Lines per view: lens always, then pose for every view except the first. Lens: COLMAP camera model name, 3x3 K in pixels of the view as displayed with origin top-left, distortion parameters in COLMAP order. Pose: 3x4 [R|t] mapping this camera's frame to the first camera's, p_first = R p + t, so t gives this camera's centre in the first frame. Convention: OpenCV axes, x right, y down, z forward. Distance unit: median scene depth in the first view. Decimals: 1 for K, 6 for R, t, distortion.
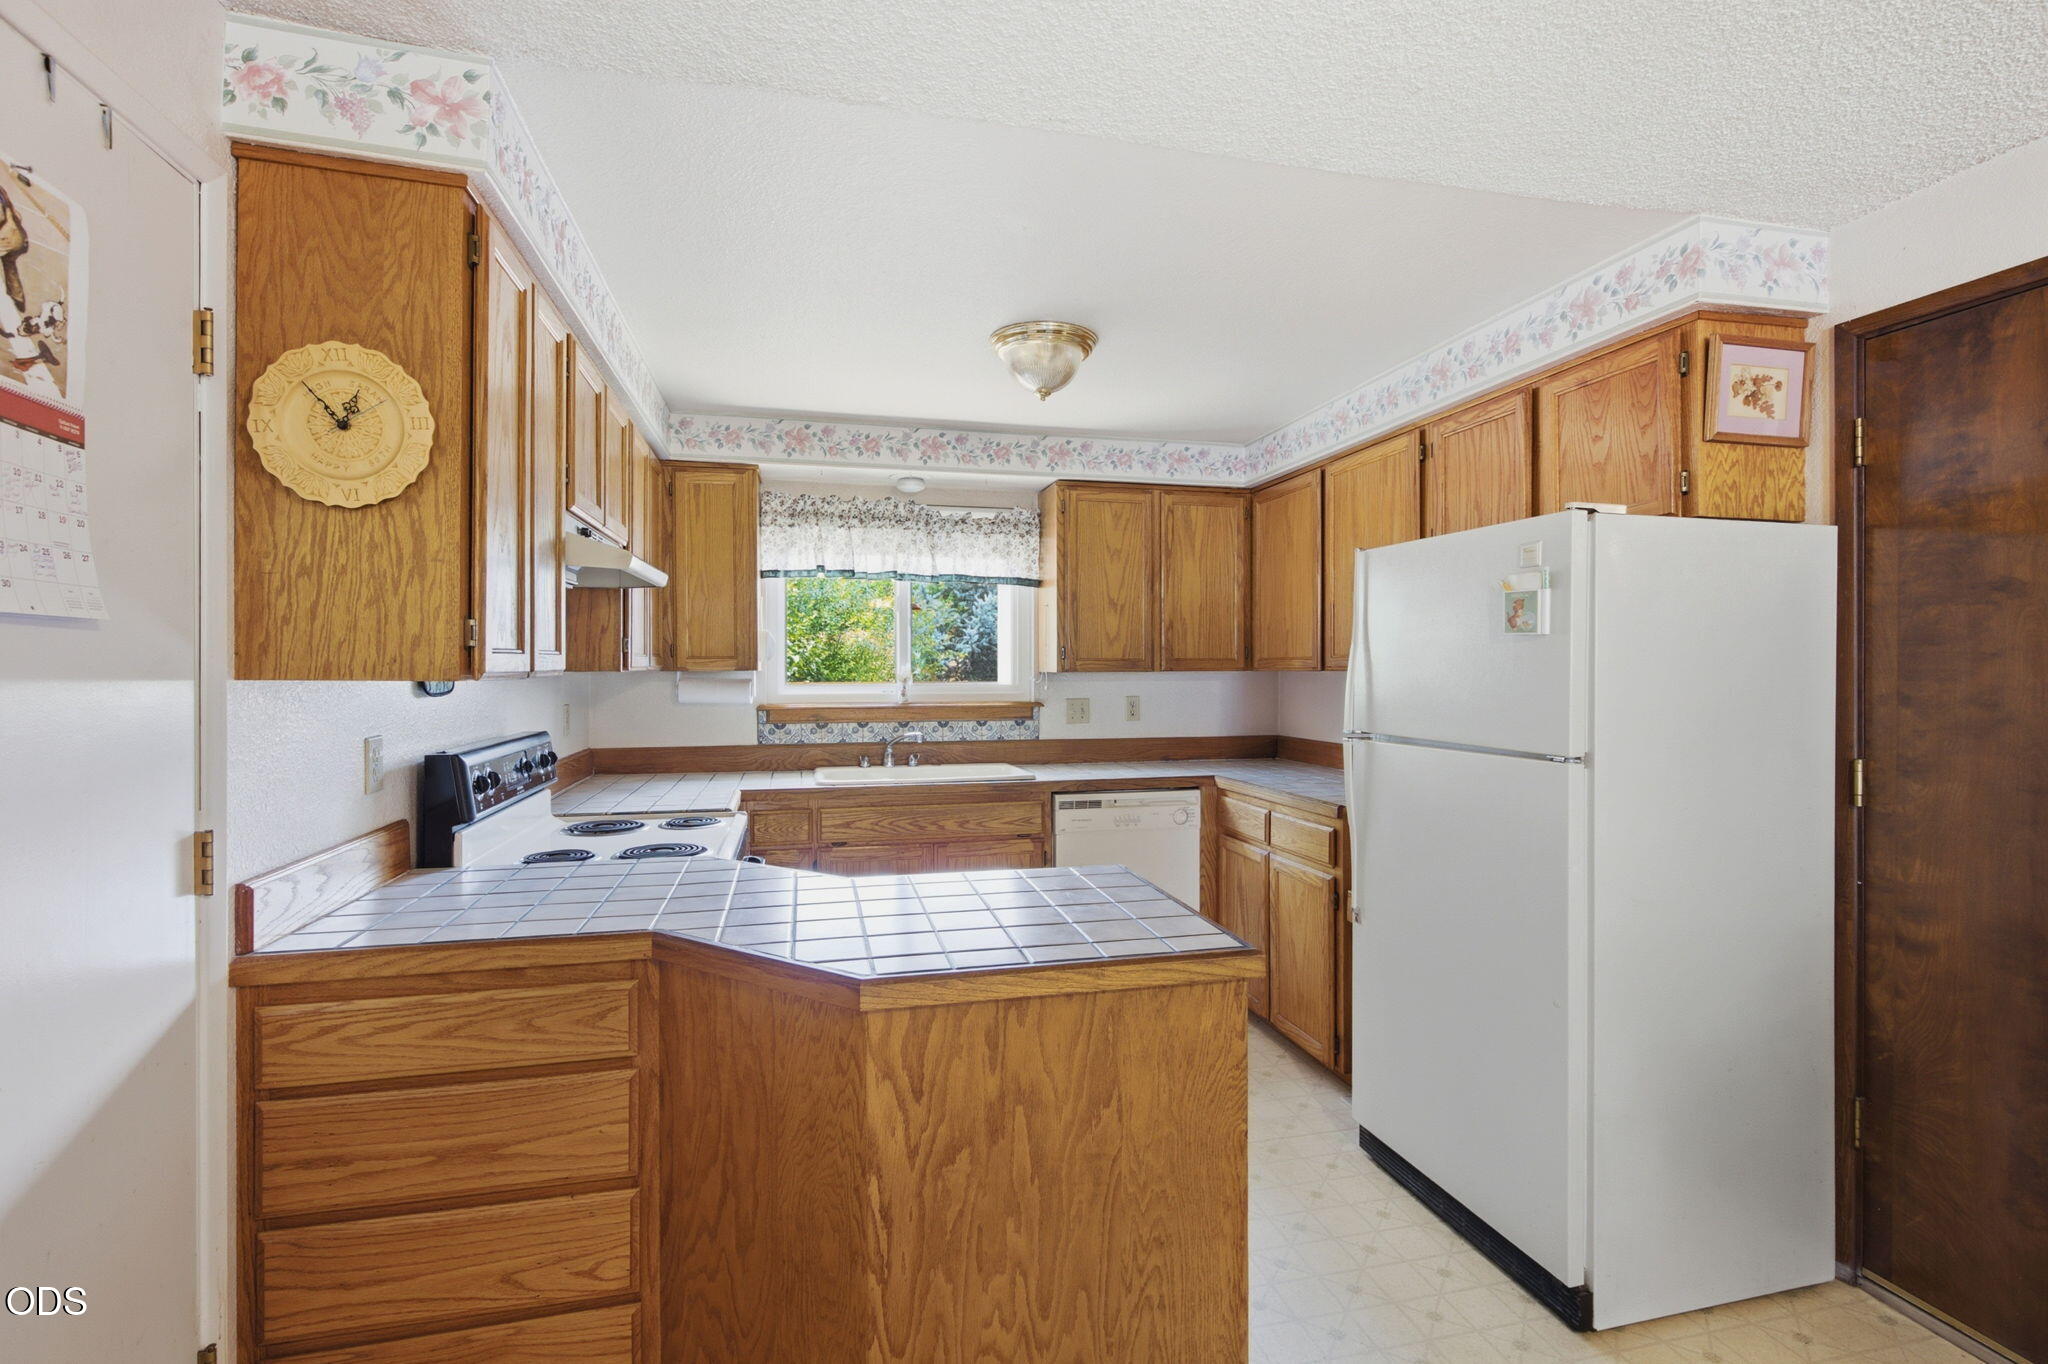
lens RADIAL K [[942.6, 0, 1023.3], [0, 942.6, 667.6], [0, 0, 1]] dist [-0.000323, -0.000133]
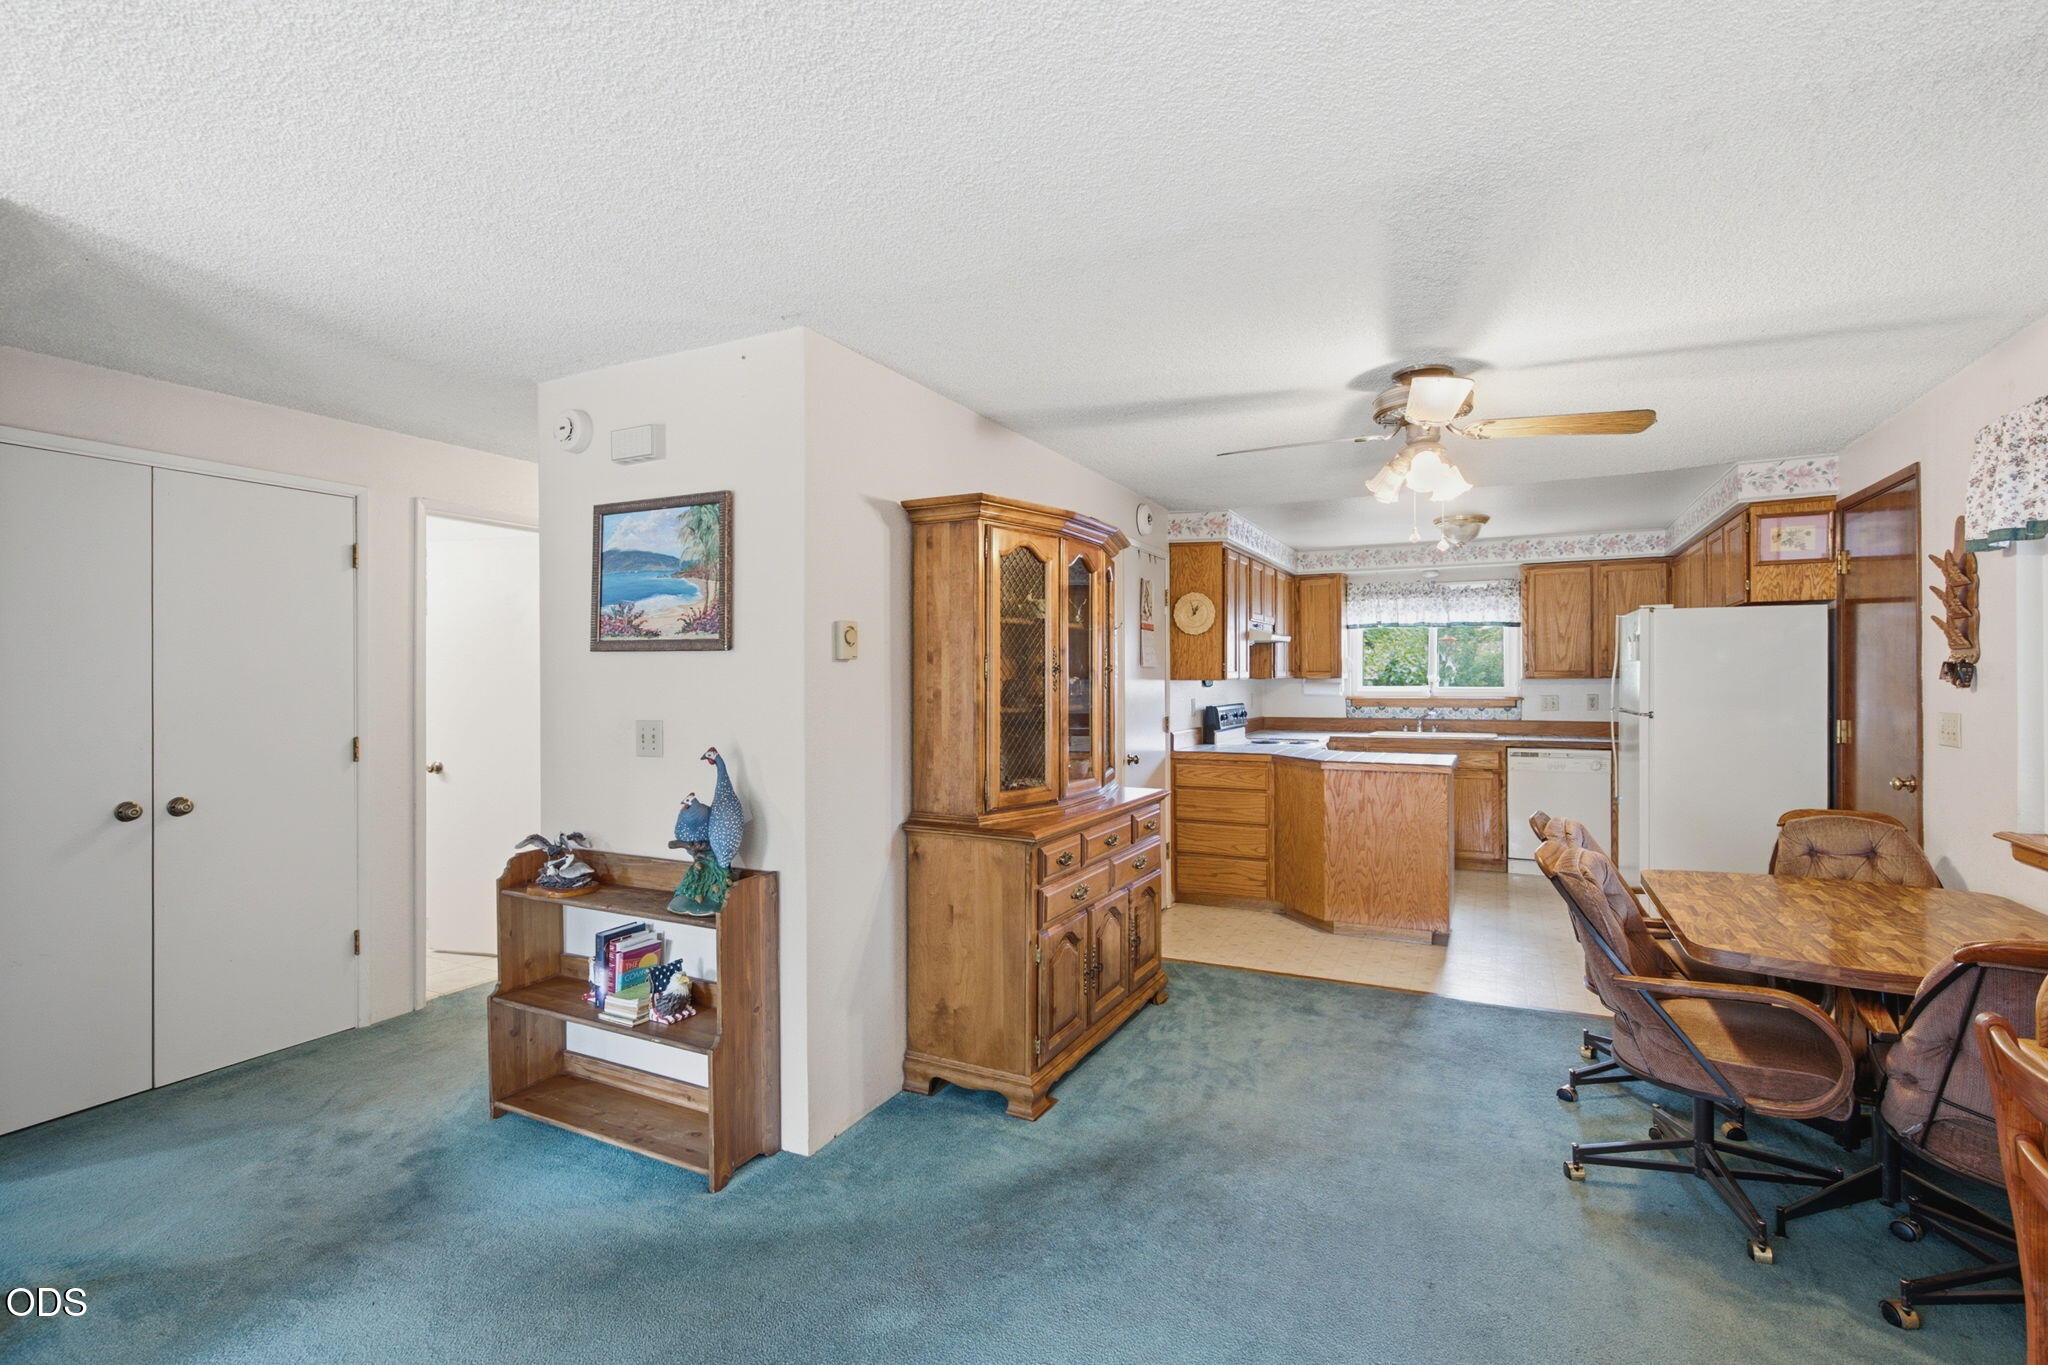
lens RADIAL K [[943.0, 0, 1024.0], [0, 943.0, 682.5], [0, 0, 1]] dist [0.000536, -0.000120]
pose [[0.767508, -0.000079, -0.641039, 0.600346], [0.003765, 0.999983, 0.004384, 0.001239], [0.641028, -0.005778, 0.767496, -1.190783]]
